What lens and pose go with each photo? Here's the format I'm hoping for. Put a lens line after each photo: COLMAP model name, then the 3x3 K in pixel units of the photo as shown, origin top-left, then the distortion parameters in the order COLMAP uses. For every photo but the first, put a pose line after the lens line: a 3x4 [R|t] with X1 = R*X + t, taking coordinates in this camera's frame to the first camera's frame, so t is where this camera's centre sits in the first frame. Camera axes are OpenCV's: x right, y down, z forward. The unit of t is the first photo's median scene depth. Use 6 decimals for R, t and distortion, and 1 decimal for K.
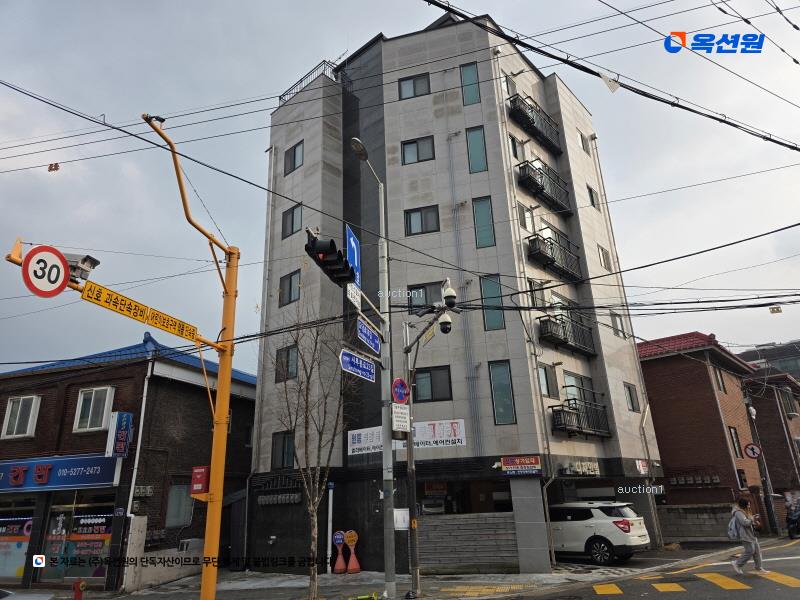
lens RADIAL K [[533.3, 0, 400.0], [0, 533.3, 300.0], [0, 0, 1]] dist [0.031626, -0.002820]
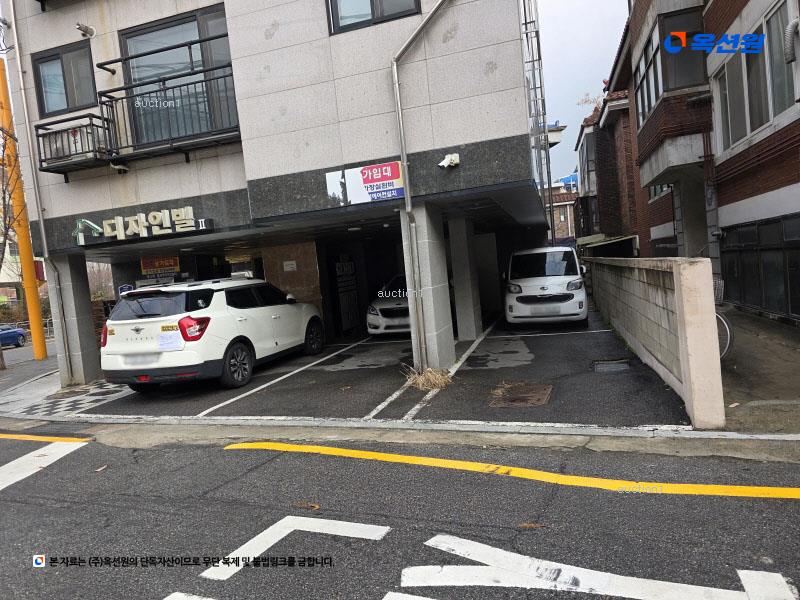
lens RADIAL K [[533.3, 0, 400.0], [0, 533.3, 300.0], [0, 0, 1]] dist [0.031626, -0.002820]
pose [[0.428002, 0.046434, -0.902584, 0.944863], [0.390573, 0.891105, 0.231051, 0.364340], [0.815026, -0.451415, 0.363259, 1.009607]]
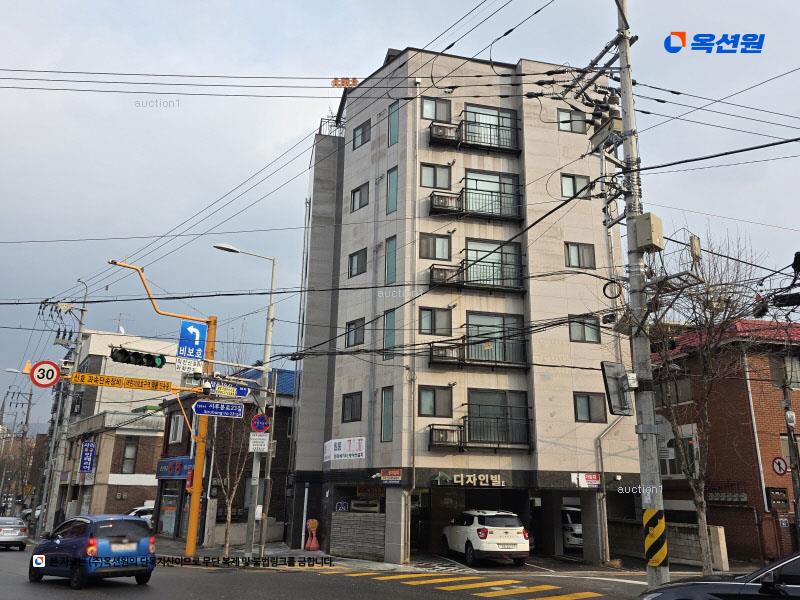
lens RADIAL K [[650.1, 0, 400.0], [0, 650.1, 300.0], [0, 0, 1]] dist [0.032354, -0.000951]
pose [[0.825532, -0.109380, -0.553654, 1.014542], [0.150903, 0.988099, 0.029798, -0.112732], [0.543805, -0.108147, 0.832214, -0.146353]]
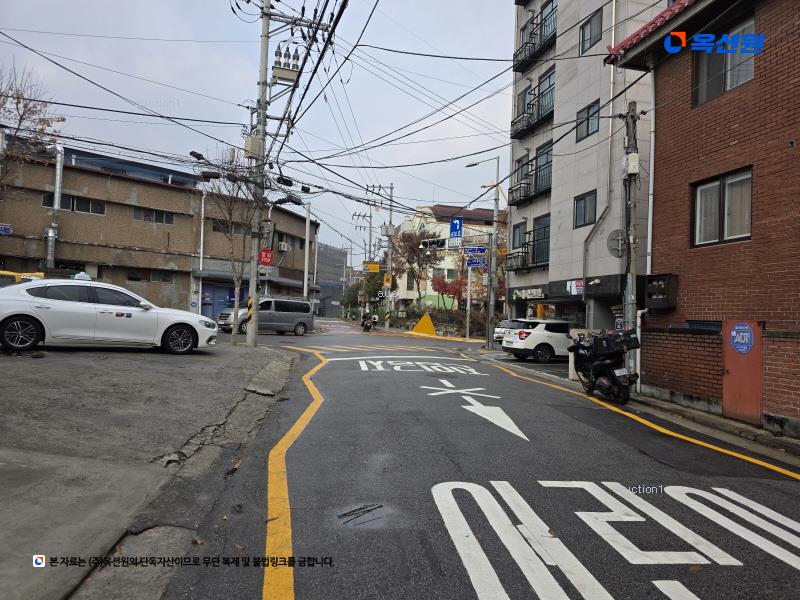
lens RADIAL K [[533.3, 0, 400.0], [0, 533.3, 300.0], [0, 0, 1]] dist [0.031626, -0.002820]
pose [[-0.575324, -0.015884, -0.817771, 1.633733], [0.263138, 0.943064, -0.203443, 0.522846], [0.774442, -0.332232, -0.538388, 1.494014]]
